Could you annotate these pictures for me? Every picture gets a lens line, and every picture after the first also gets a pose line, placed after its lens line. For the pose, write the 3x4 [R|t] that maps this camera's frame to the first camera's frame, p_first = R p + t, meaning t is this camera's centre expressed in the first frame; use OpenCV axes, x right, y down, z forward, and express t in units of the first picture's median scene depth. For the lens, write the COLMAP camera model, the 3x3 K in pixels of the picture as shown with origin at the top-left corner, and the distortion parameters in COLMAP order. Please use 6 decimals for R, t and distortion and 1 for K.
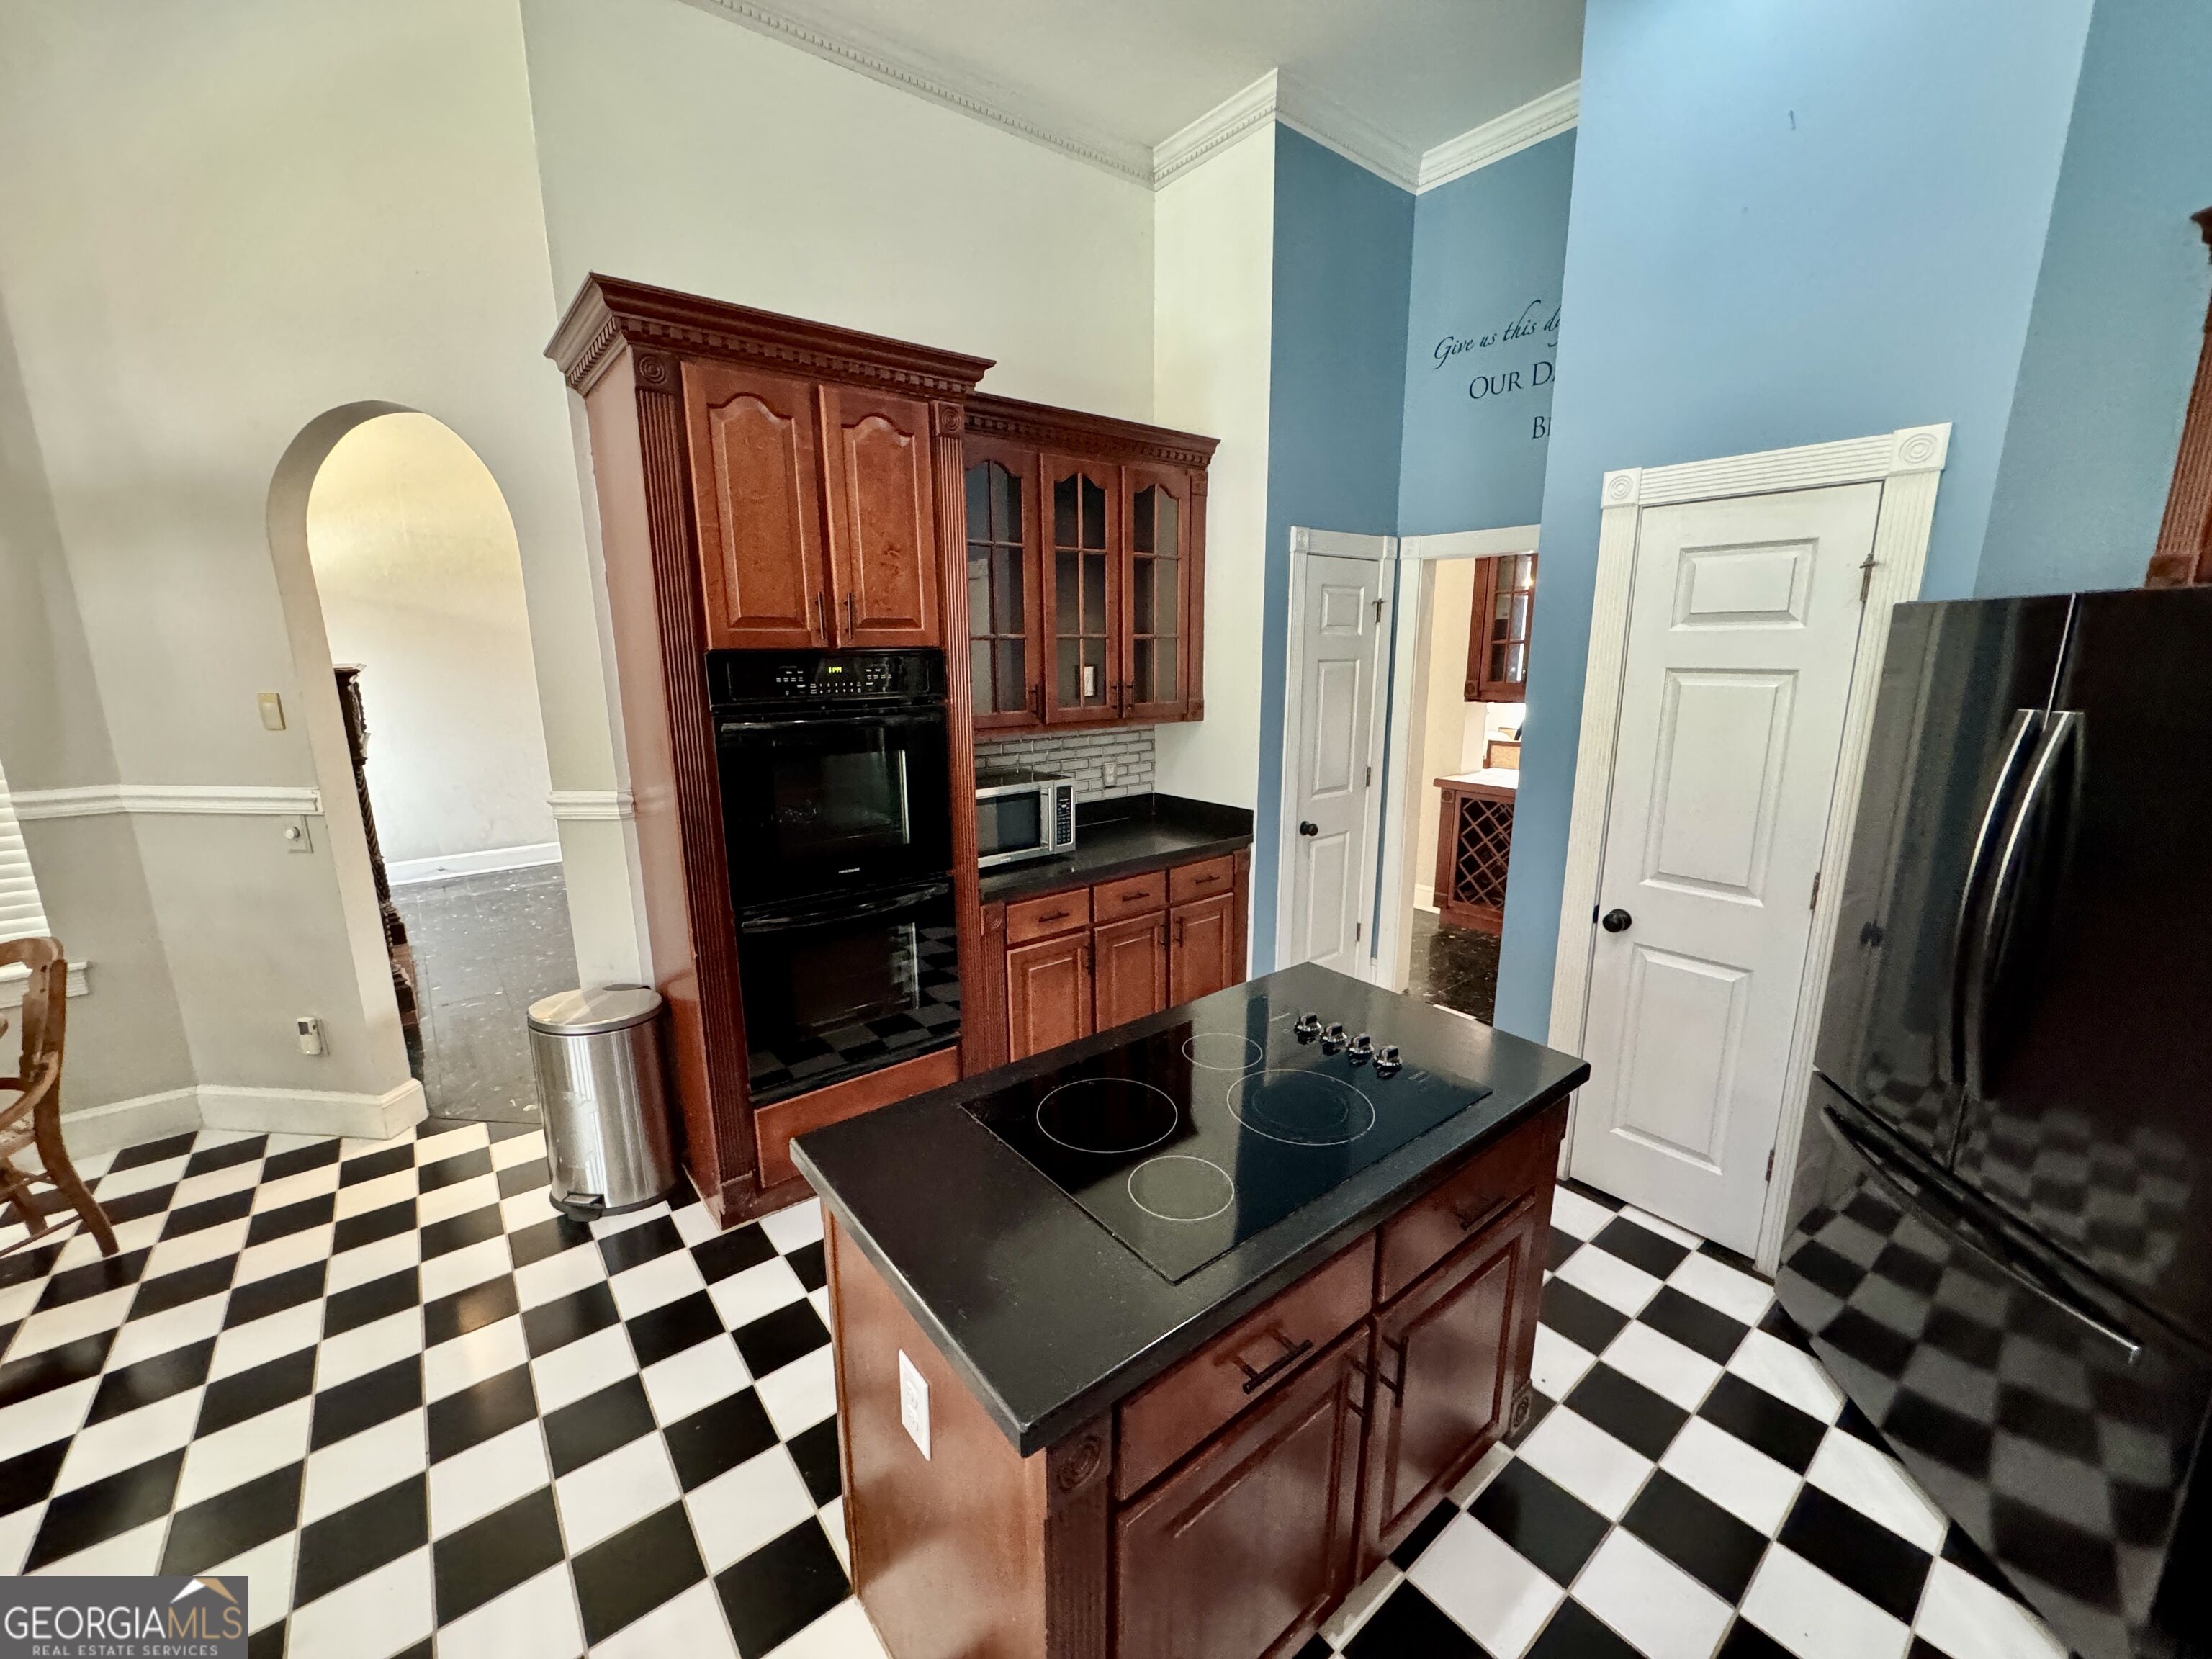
lens RADIAL K [[883.4, 0, 1105.9], [0, 883.4, 832.5], [0, 0, 1]] dist [-0.003917, 0.001182]
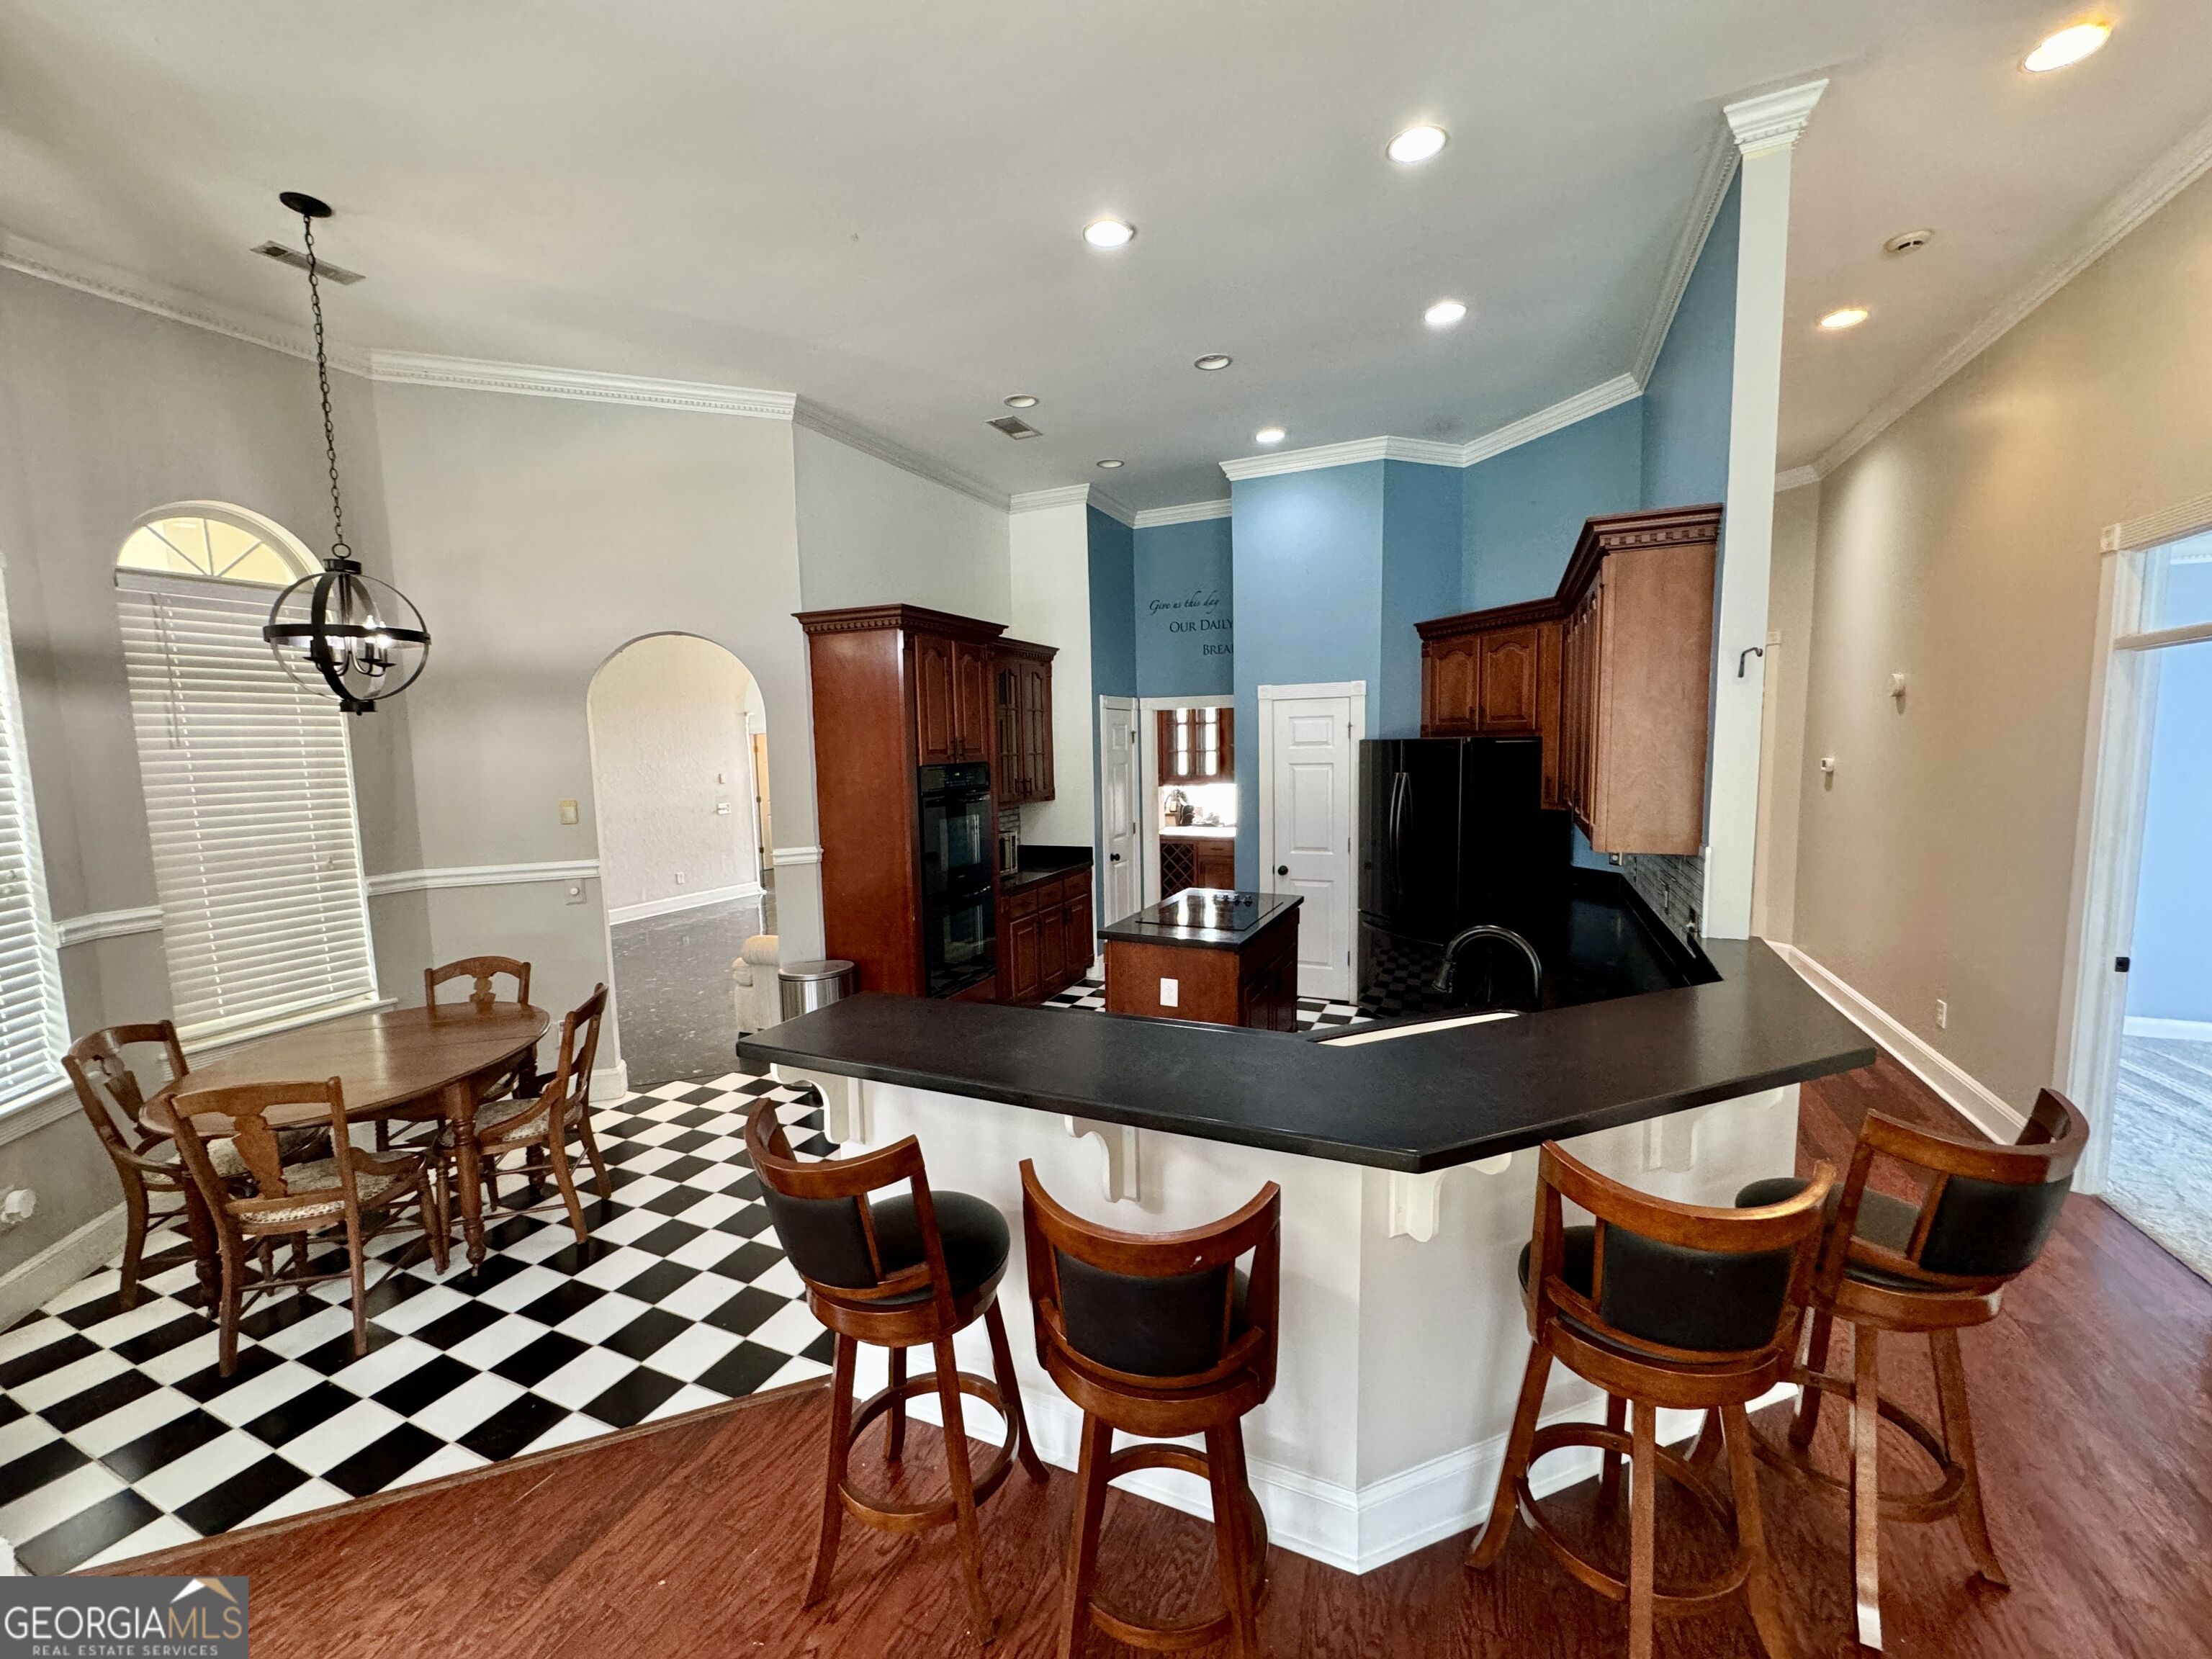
lens RADIAL K [[883.4, 0, 1111.5], [0, 883.4, 832.3], [0, 0, 1]] dist [-0.003917, 0.001182]
pose [[0.889711, -0.059011, 0.452693, -0.724368], [0.111682, 0.989615, -0.090495, 0.133051], [-0.442652, 0.131072, 0.887062, -0.733185]]
